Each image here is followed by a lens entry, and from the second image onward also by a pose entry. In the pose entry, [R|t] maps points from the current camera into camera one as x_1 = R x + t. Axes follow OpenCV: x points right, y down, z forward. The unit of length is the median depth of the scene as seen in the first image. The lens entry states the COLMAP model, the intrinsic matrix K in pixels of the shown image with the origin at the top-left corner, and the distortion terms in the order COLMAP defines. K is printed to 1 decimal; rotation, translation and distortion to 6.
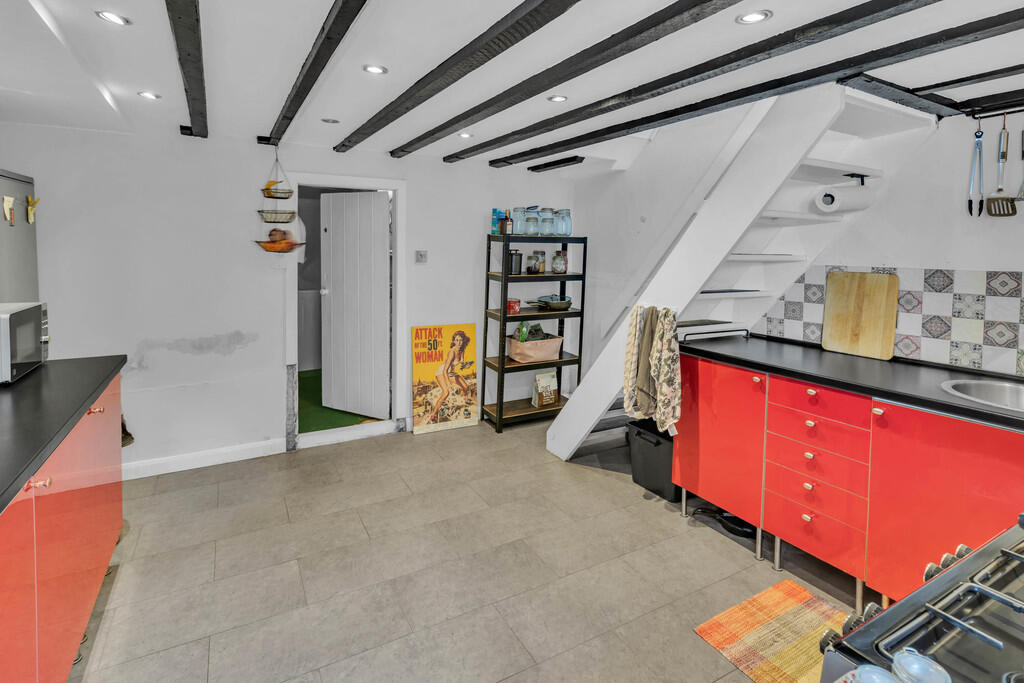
lens RADIAL K [[499.2, 0, 505.7], [0, 499.2, 336.6], [0, 0, 1]] dist [0.000919, -0.000114]
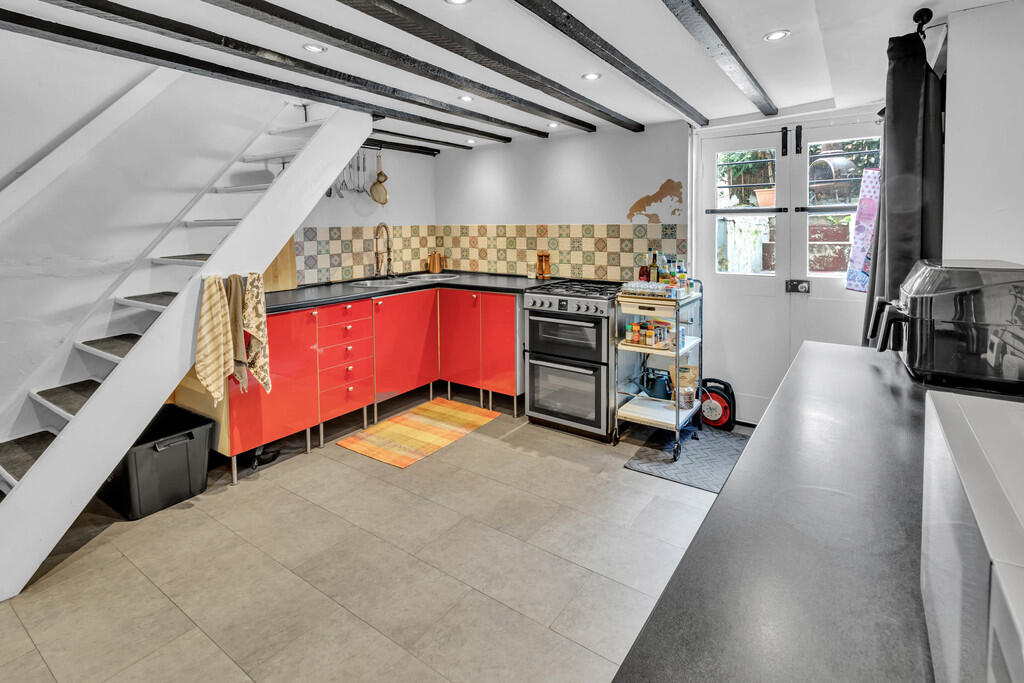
lens RADIAL K [[499.2, 0, 505.3], [0, 499.2, 342.9], [0, 0, 1]] dist [0.000919, -0.000114]
pose [[-0.435403, -0.212935, 0.874690, -0.862602], [0.153338, 0.939883, 0.305135, -0.159834], [-0.887080, 0.266980, -0.376577, 1.024028]]
